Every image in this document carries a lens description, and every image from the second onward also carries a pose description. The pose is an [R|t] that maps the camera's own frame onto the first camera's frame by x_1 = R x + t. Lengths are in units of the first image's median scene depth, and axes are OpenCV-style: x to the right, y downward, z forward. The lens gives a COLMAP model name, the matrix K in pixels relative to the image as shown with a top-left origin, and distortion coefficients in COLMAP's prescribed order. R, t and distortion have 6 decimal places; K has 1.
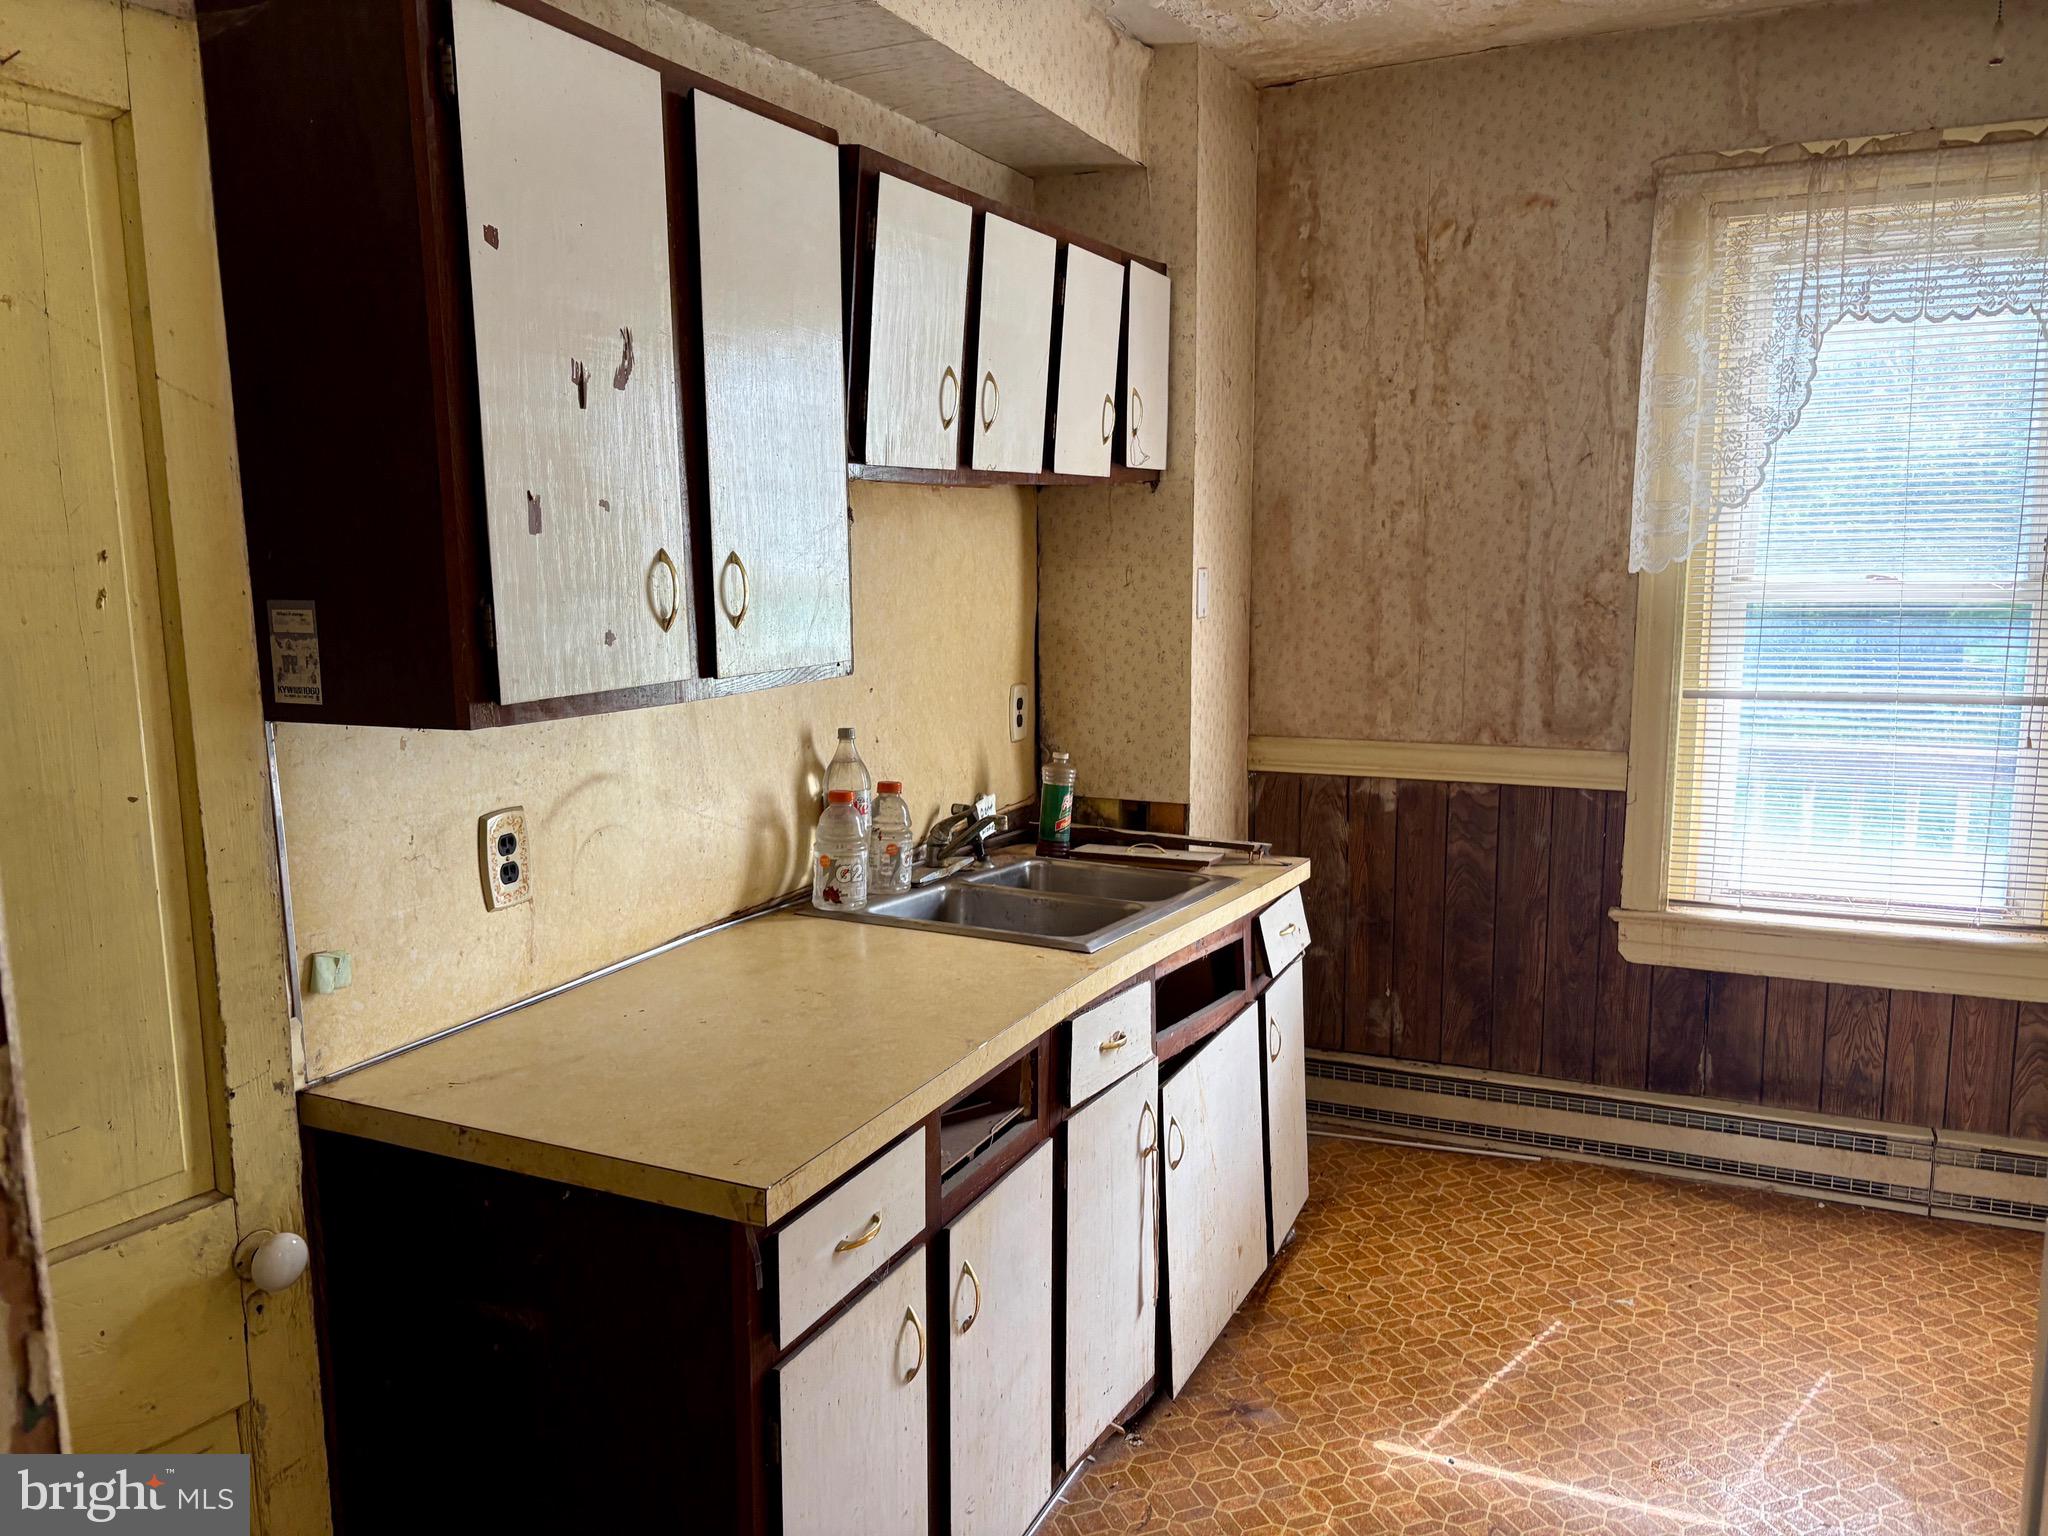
lens RADIAL K [[1559.2, 0, 1018.3], [0, 1559.2, 761.0], [0, 0, 1]] dist [0.046268, -0.050784]
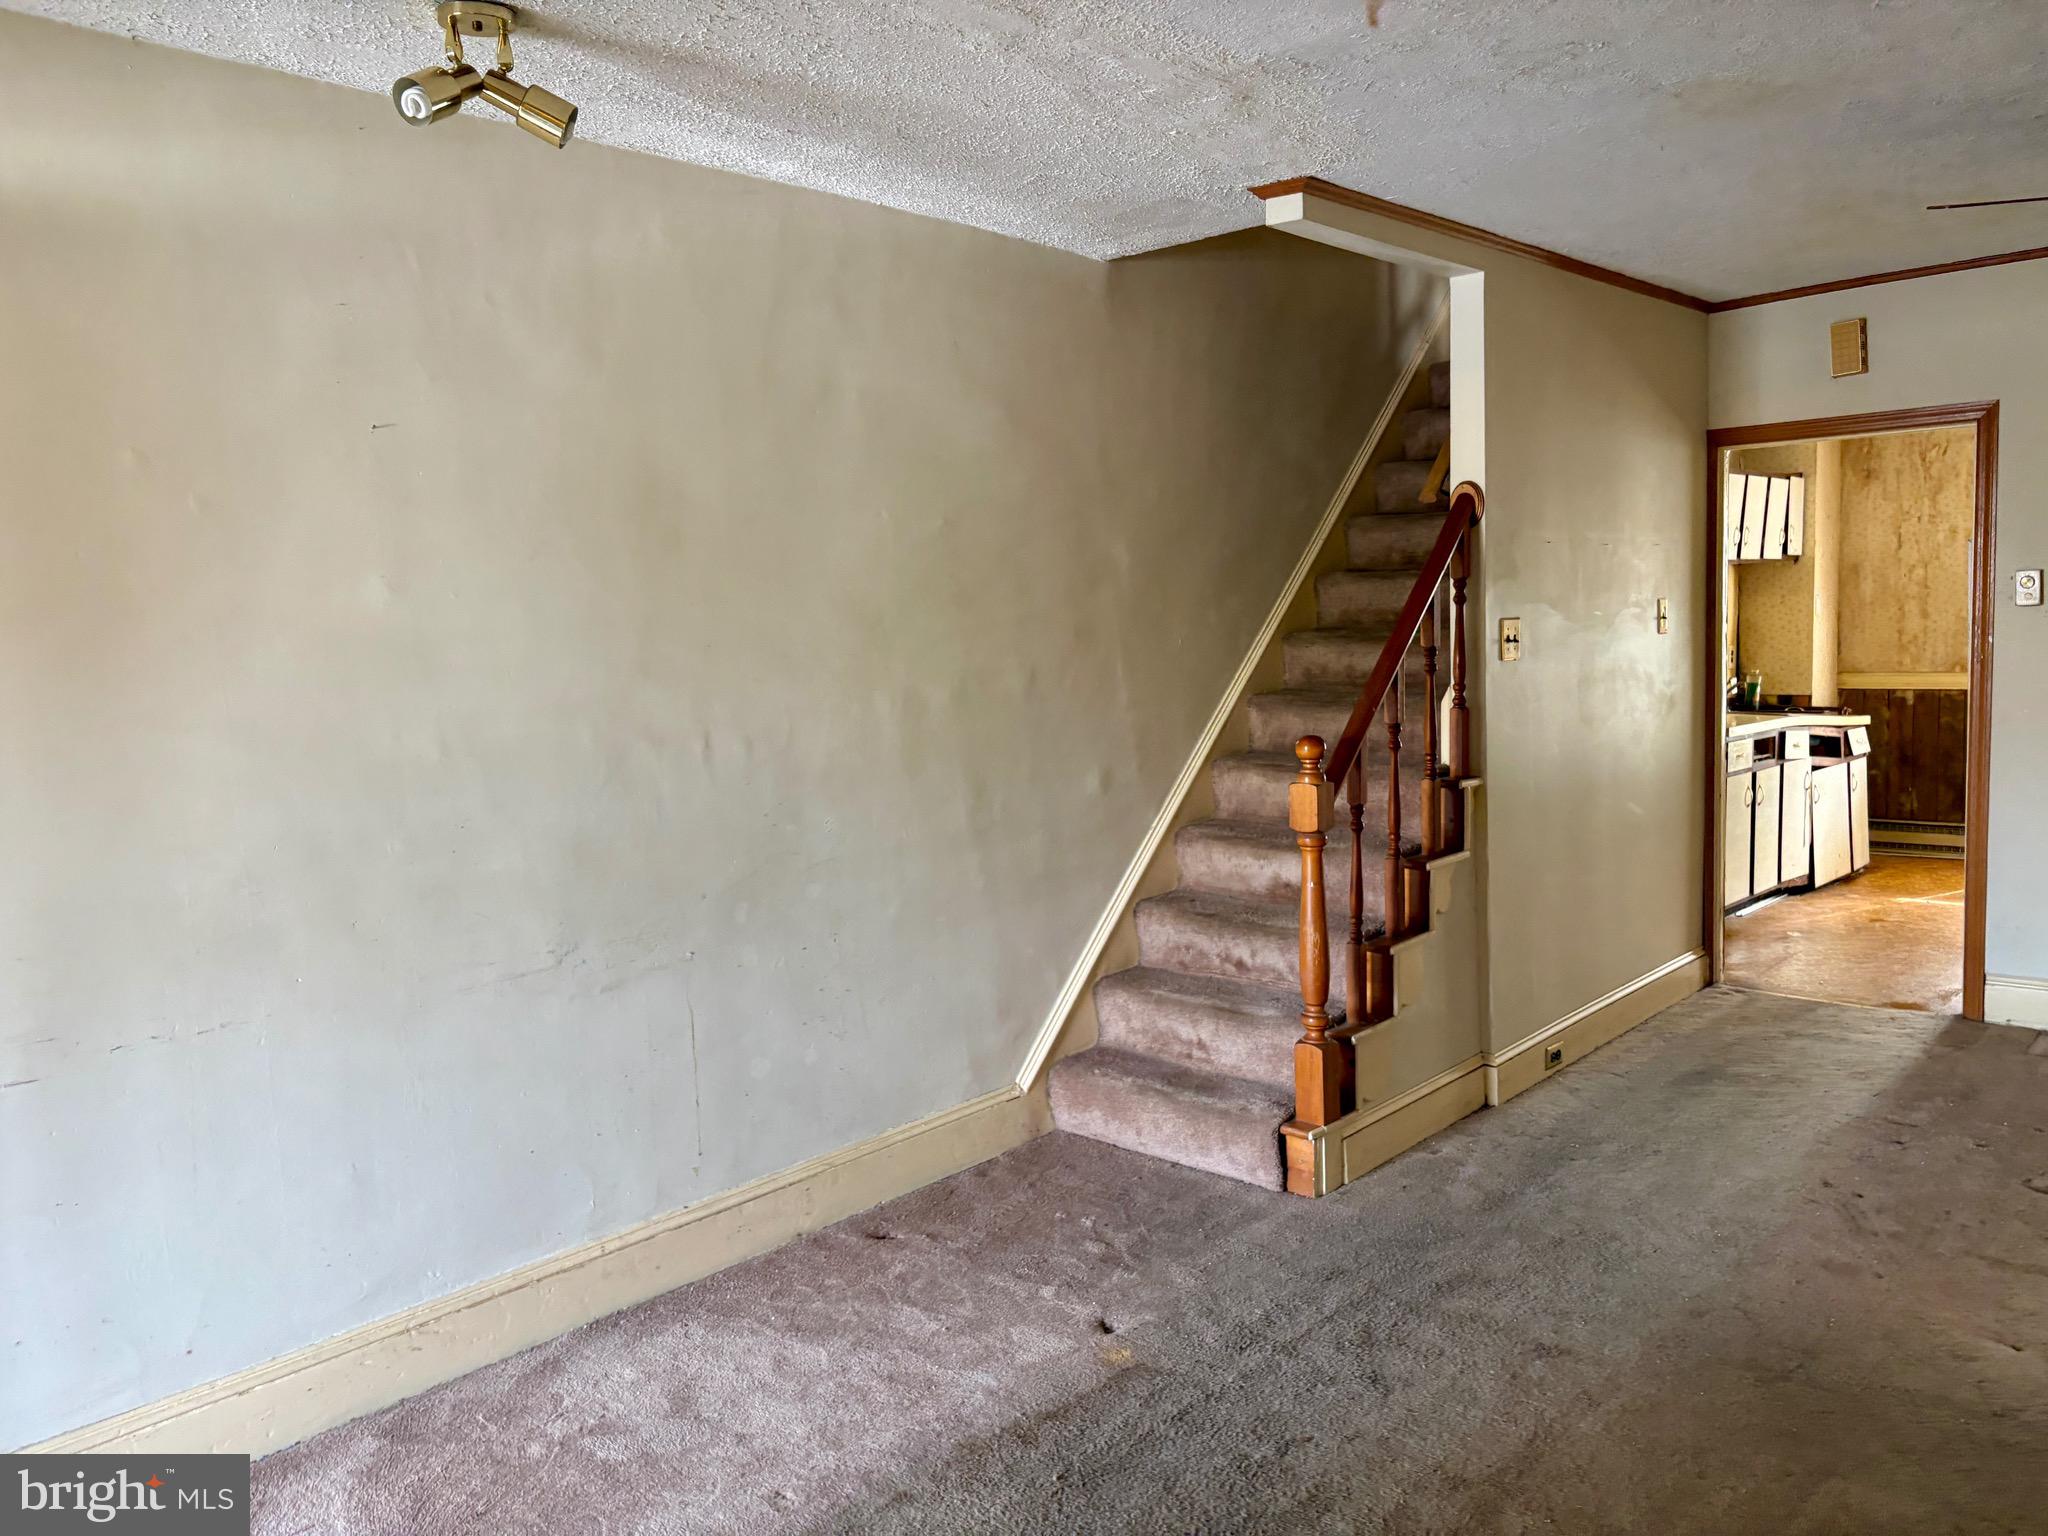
lens RADIAL K [[1559.2, 0, 1013.3], [0, 1559.2, 732.1], [0, 0, 1]] dist [0.046268, -0.050784]
pose [[0.951892, 0.007118, -0.306352, -0.311256], [-0.026461, 0.997905, -0.059033, 0.256418], [0.305290, 0.064300, 0.950086, -1.624820]]
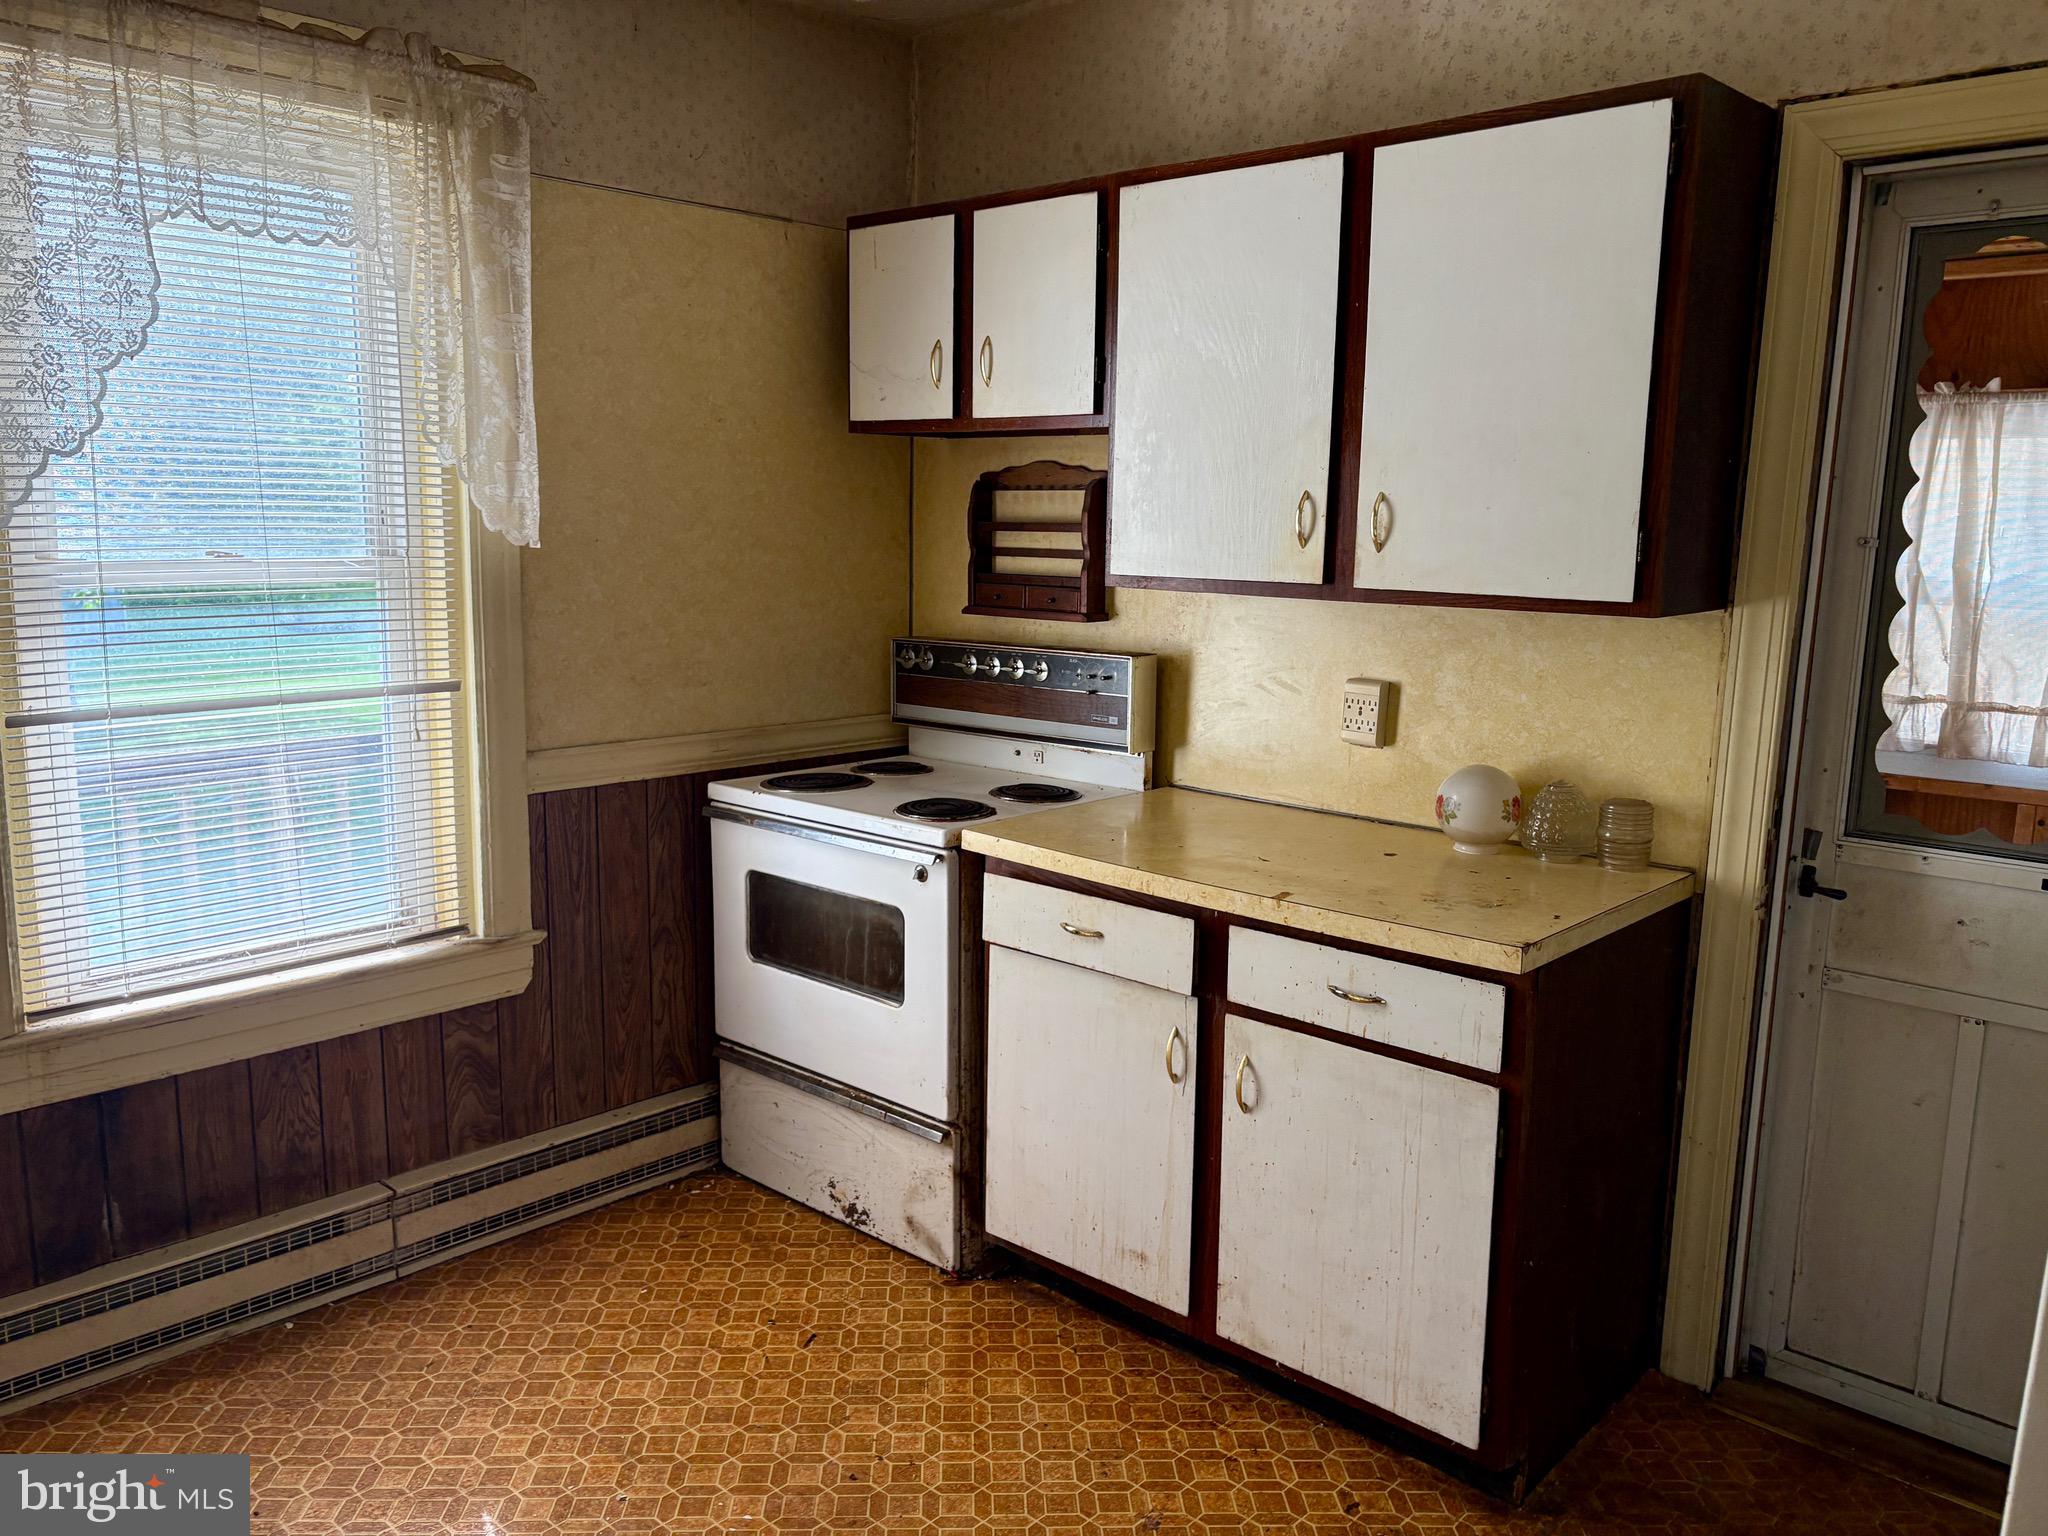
lens RADIAL K [[1559.2, 0, 1017.9], [0, 1559.2, 768.8], [0, 0, 1]] dist [0.046268, -0.050784]
pose [[0.311466, -0.137005, 0.940329, -0.098407], [0.119854, 0.987313, 0.104151, -0.041439], [-0.942668, 0.080263, 0.323935, 0.351420]]
